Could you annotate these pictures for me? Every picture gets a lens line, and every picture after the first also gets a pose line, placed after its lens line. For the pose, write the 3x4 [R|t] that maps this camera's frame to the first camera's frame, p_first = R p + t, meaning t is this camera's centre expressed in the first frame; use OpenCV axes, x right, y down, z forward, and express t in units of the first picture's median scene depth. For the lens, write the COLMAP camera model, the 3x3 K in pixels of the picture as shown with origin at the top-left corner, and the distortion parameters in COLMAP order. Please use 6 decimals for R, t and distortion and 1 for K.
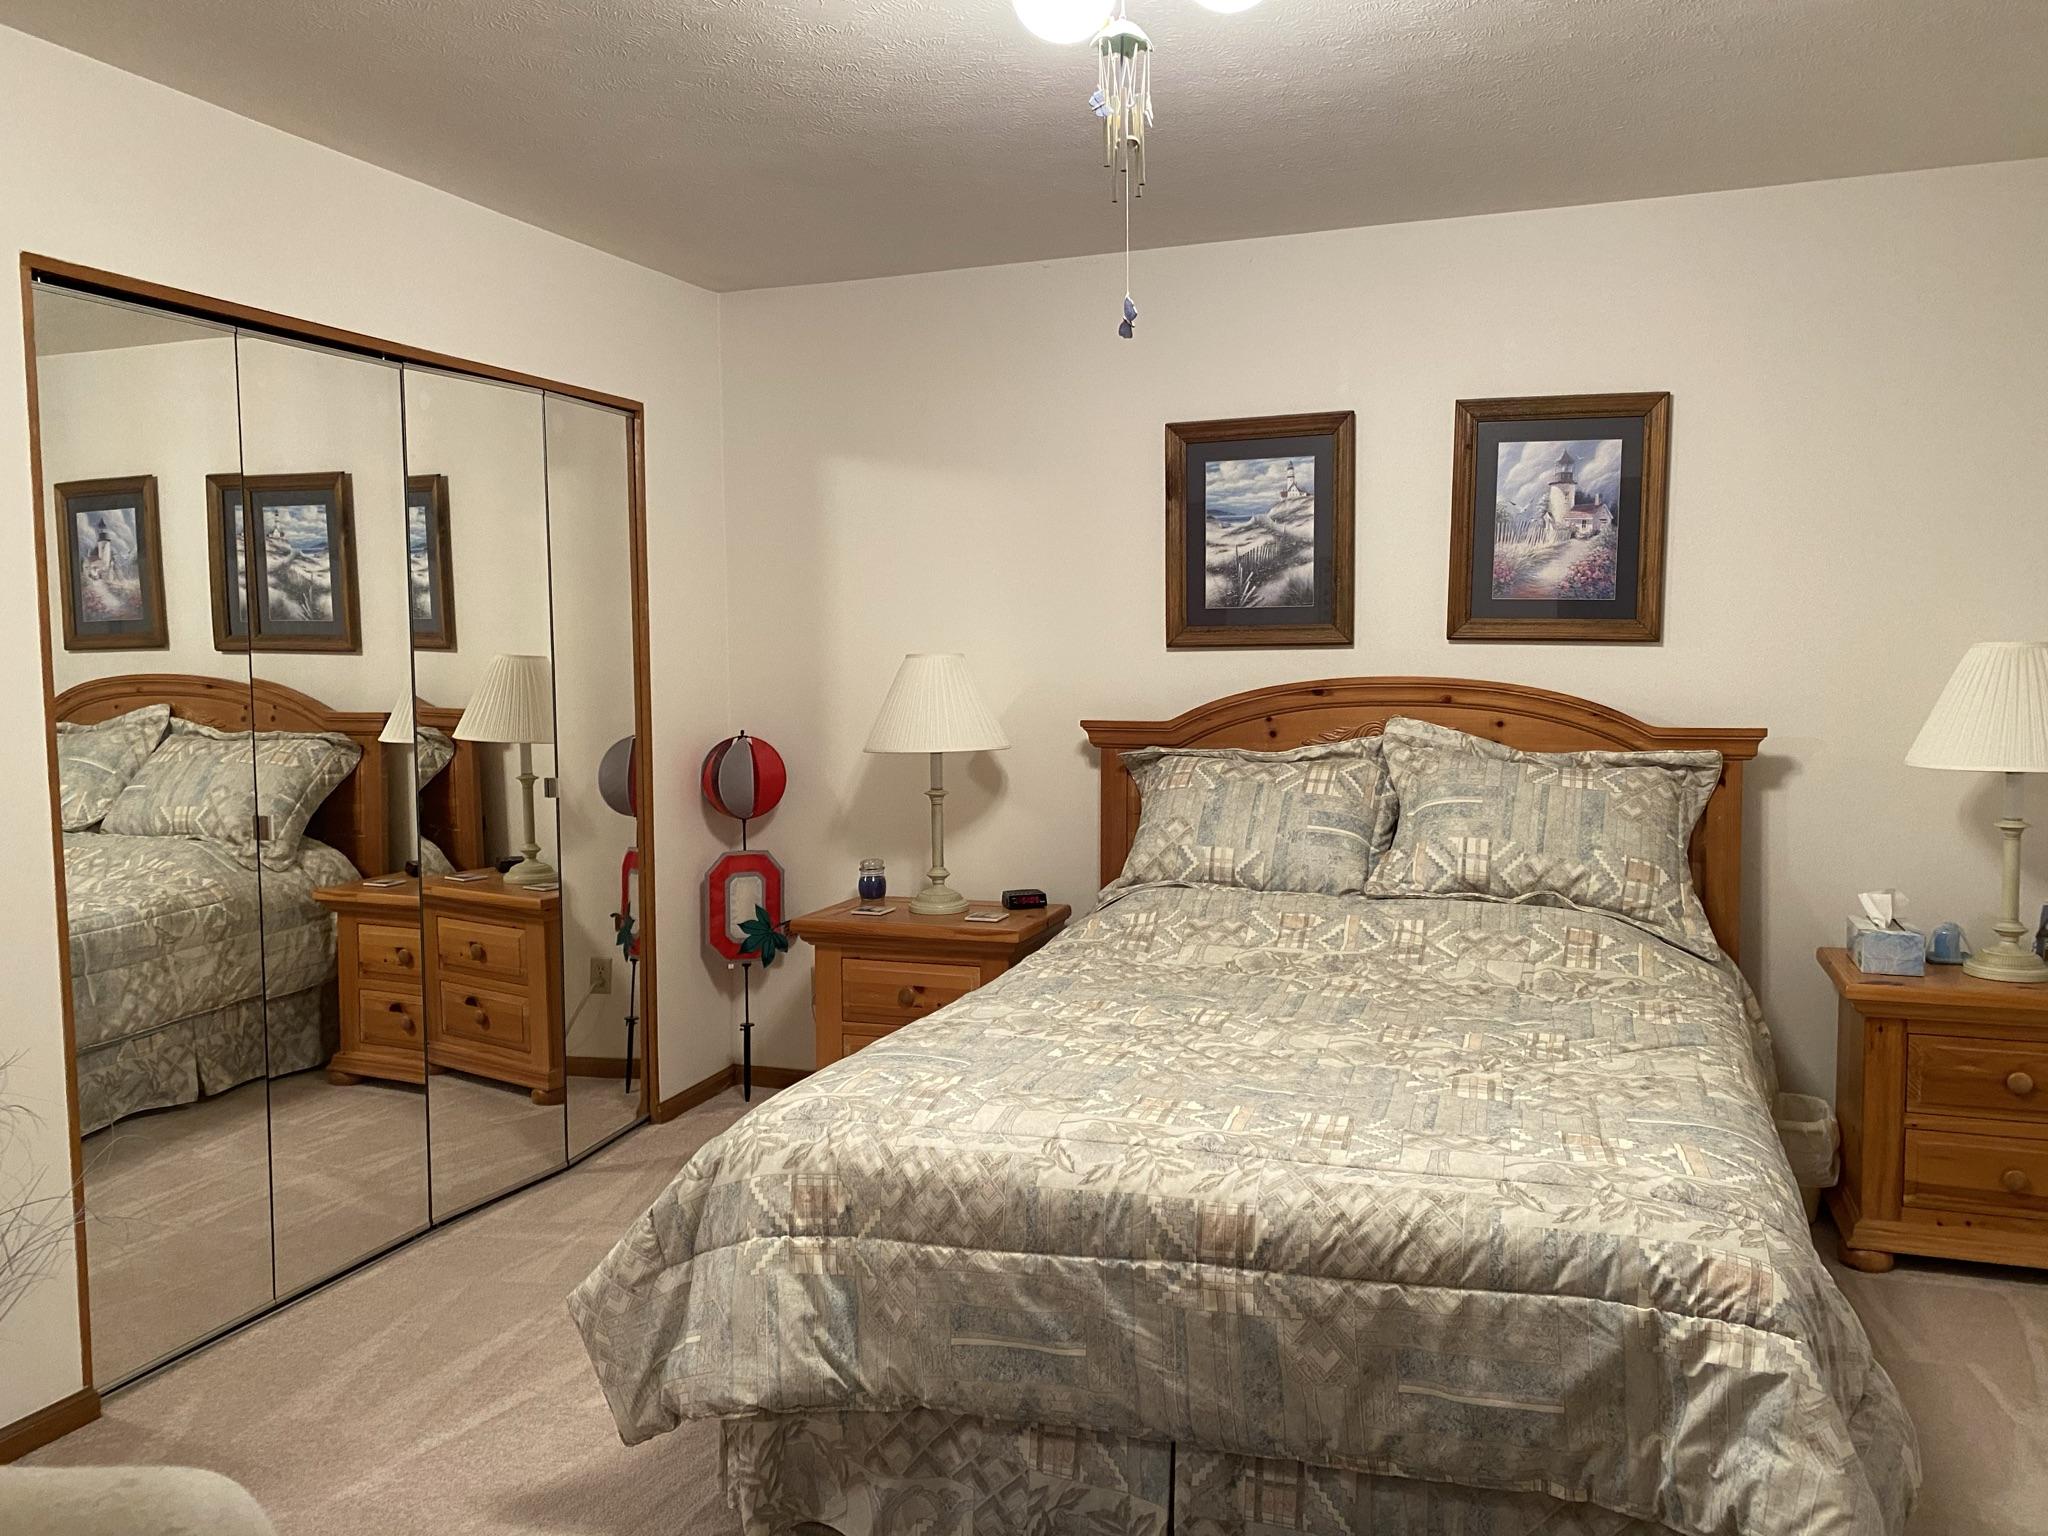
lens RADIAL K [[1557.3, 0, 1024.0], [0, 1557.3, 768.0], [0, 0, 1]] dist [0.040344, -0.076117]
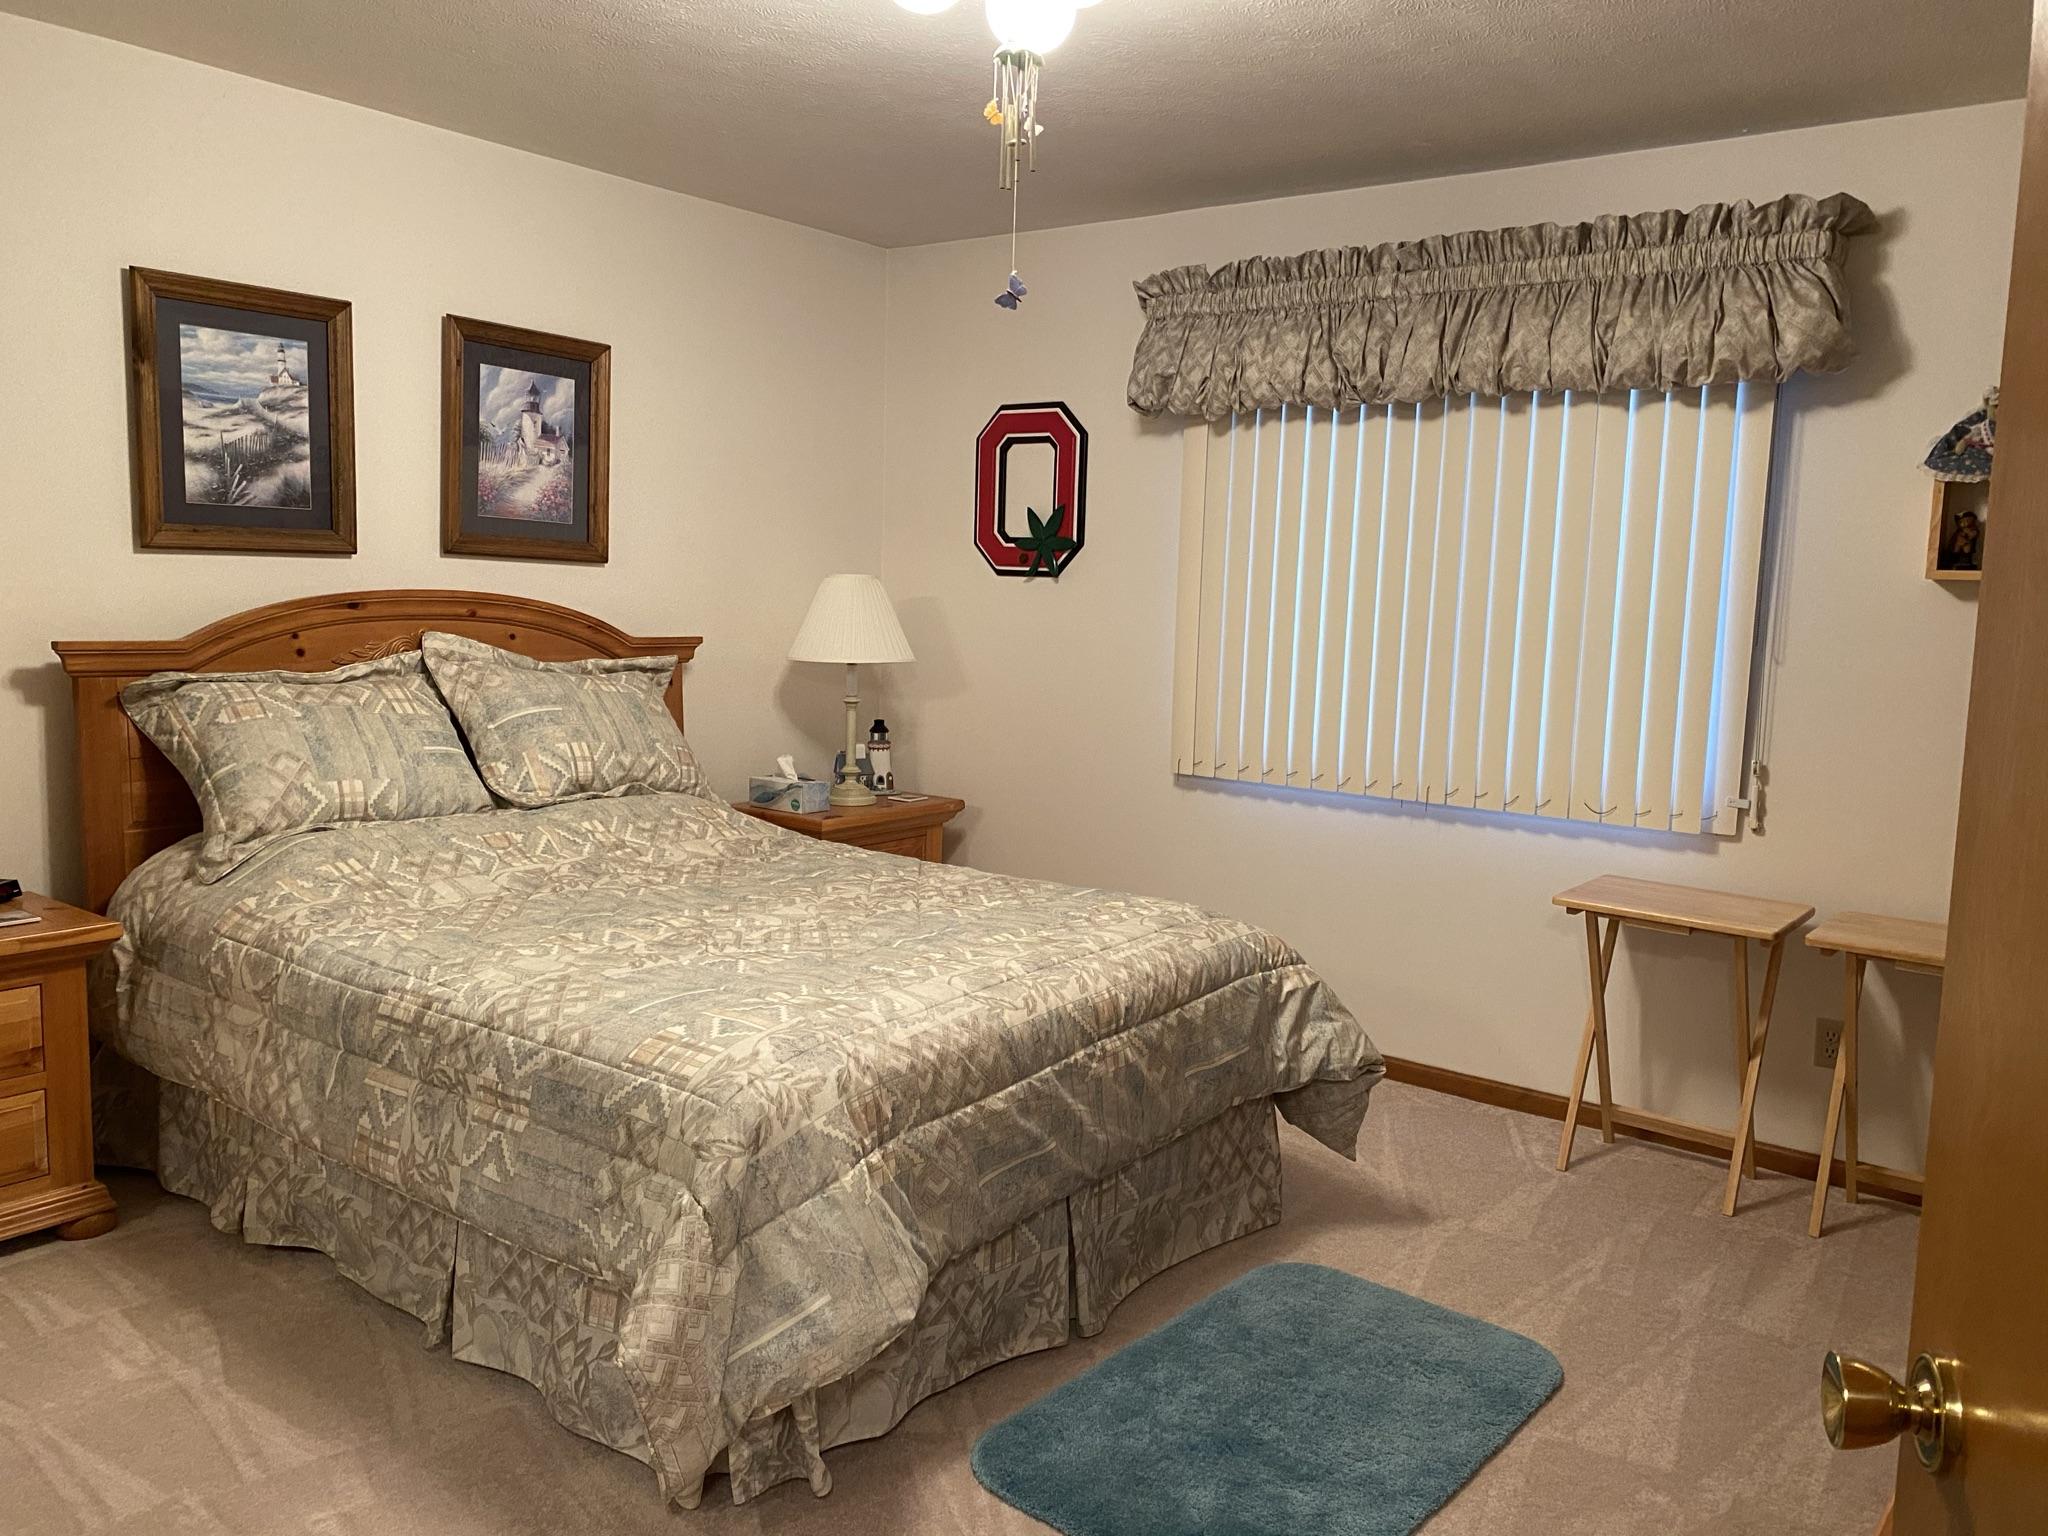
lens RADIAL K [[1614.8, 0, 1028.2], [0, 1614.8, 729.9], [0, 0, 1]] dist [0.133549, -0.175630]
pose [[0.280802, -0.074853, 0.956842, -0.660455], [0.041650, 0.996965, 0.065769, -0.023501], [-0.958862, 0.021384, 0.283067, 0.357646]]
